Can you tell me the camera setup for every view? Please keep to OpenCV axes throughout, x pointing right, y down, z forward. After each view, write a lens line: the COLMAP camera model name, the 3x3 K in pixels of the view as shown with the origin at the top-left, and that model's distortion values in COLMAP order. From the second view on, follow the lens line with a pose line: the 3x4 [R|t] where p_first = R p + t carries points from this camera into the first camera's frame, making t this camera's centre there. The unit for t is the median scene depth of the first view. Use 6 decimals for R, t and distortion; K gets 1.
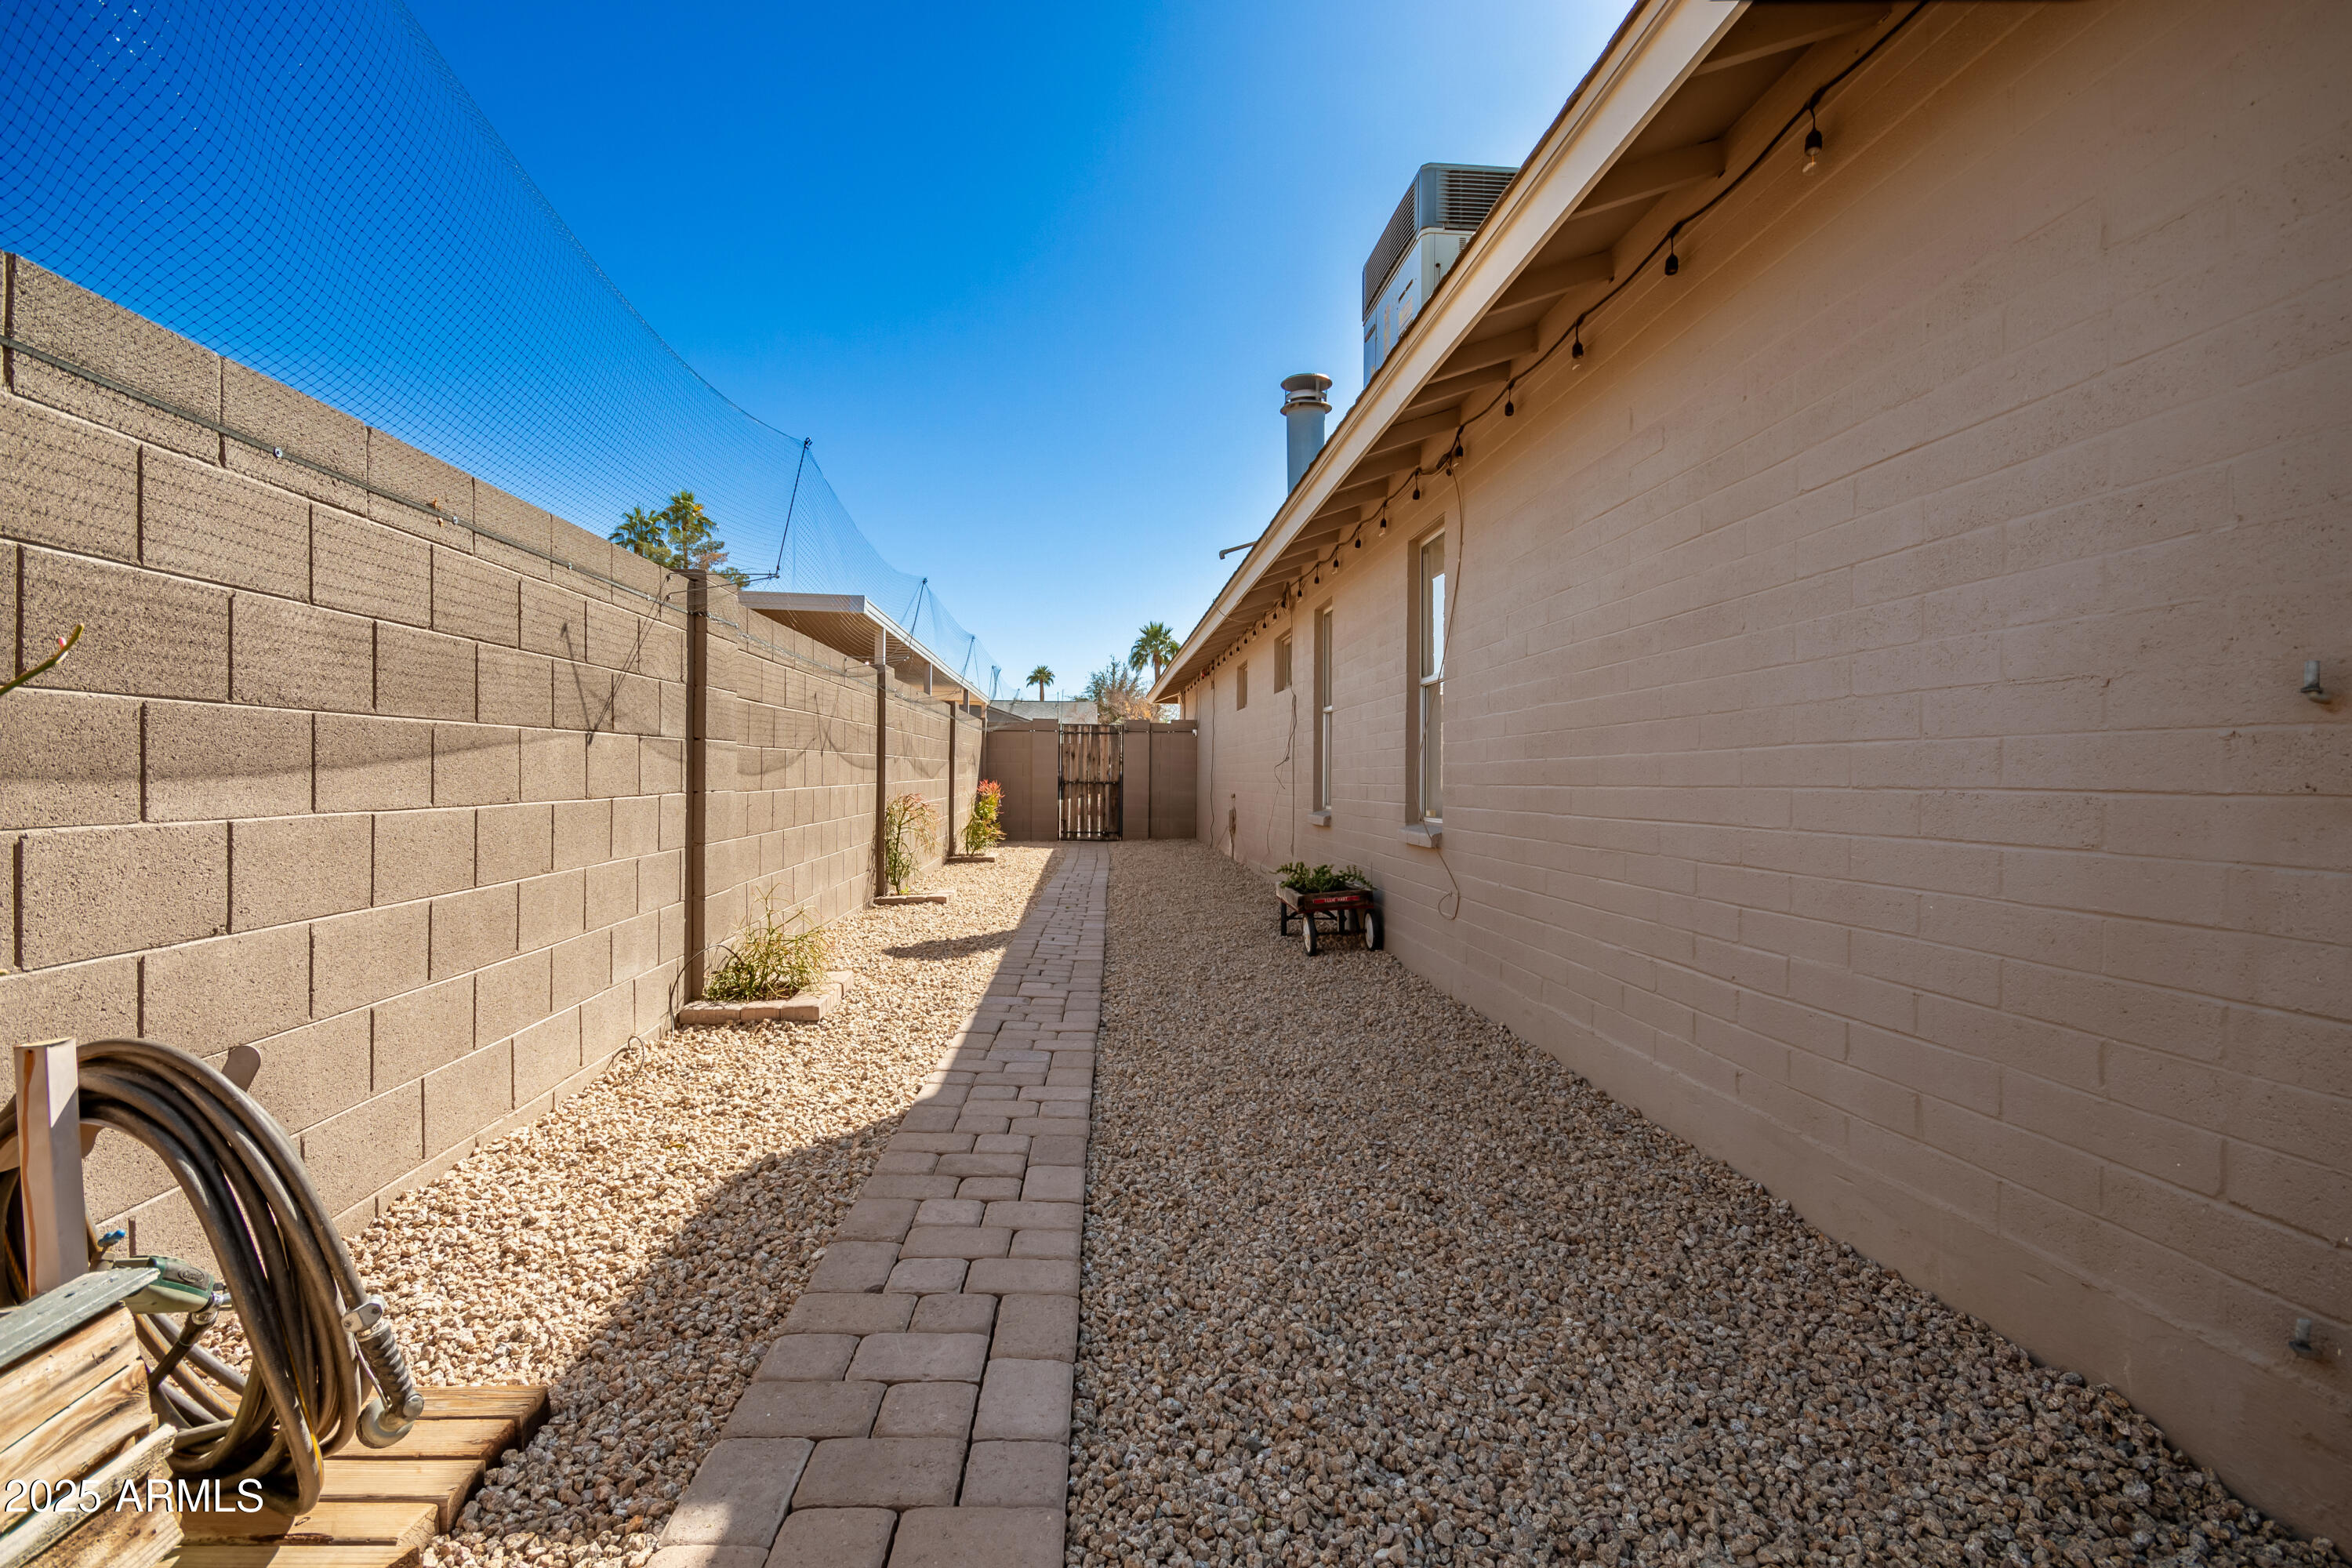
lens RADIAL K [[1109.0, 0, 1176.0], [0, 1109.0, 784.0], [0, 0, 1]] dist [-0.000210, -0.000063]
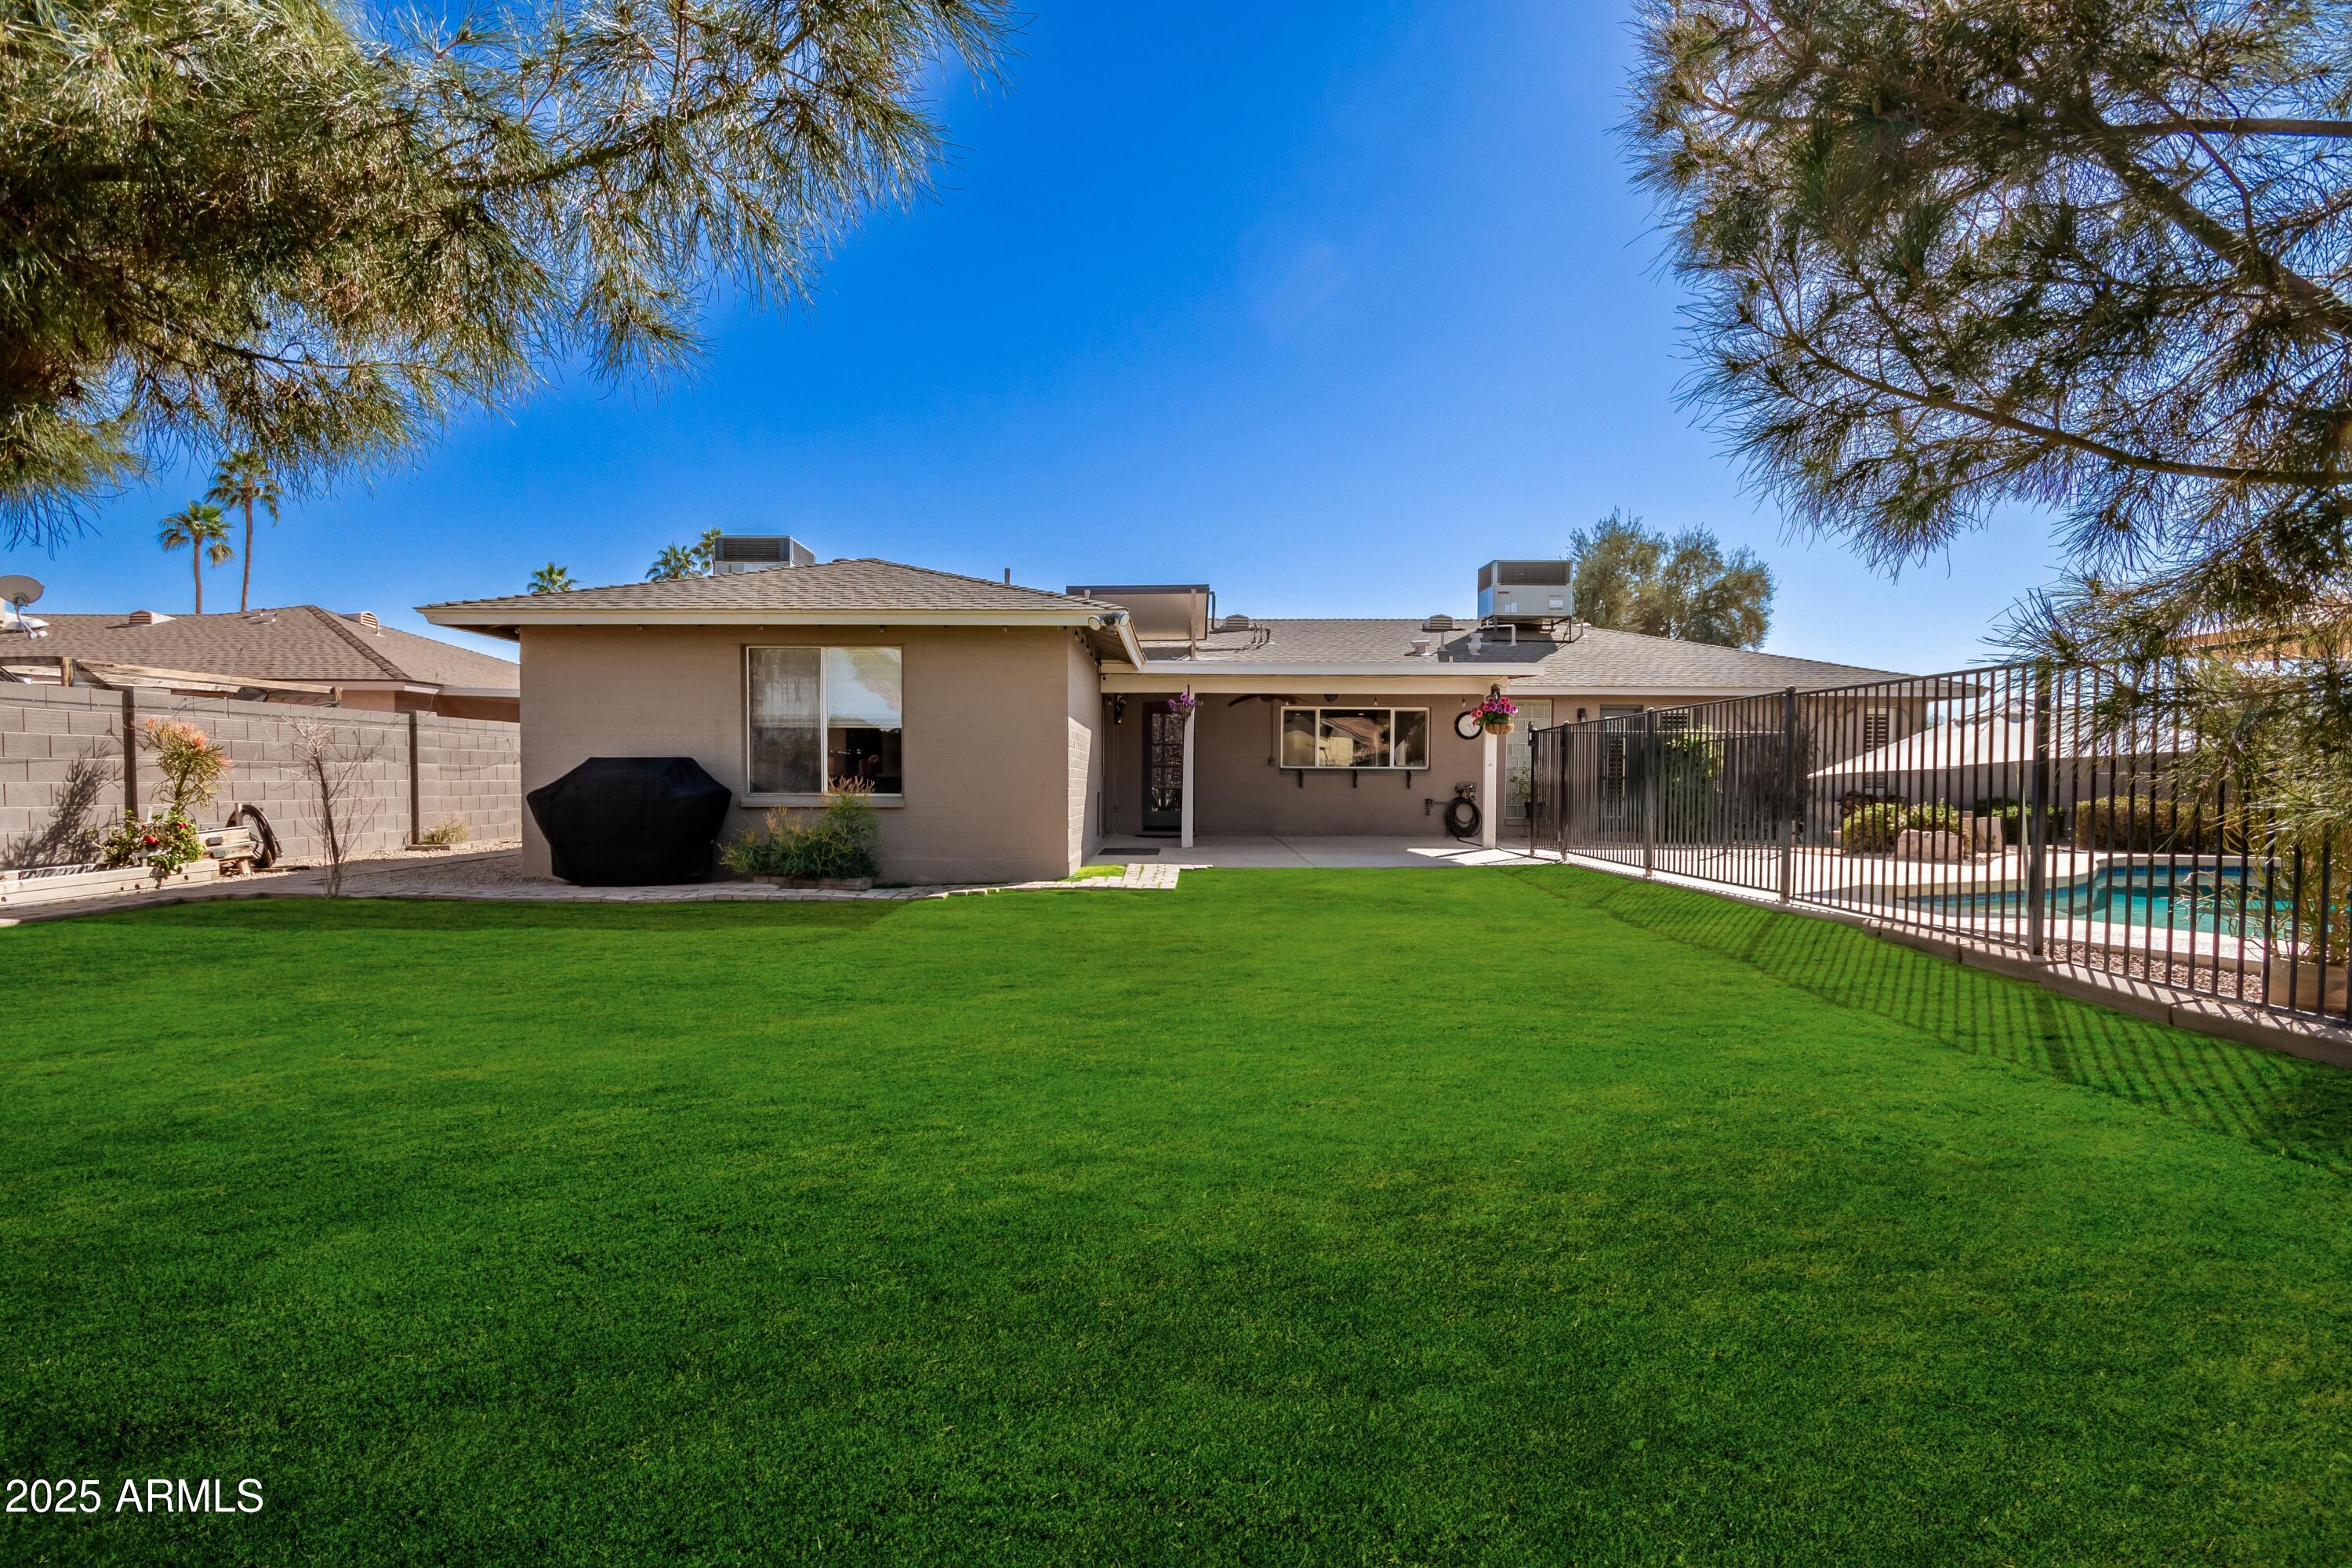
lens RADIAL K [[1115.6, 0, 1164.4], [0, 1115.6, 786.0], [0, 0, 1]] dist [-0.000128, -0.000024]
pose [[0.997015, -0.000019, -0.077204, 1.999013], [0.000049, 1.000000, 0.000388, 0.023705], [0.077204, -0.000391, 0.997015, -2.080764]]
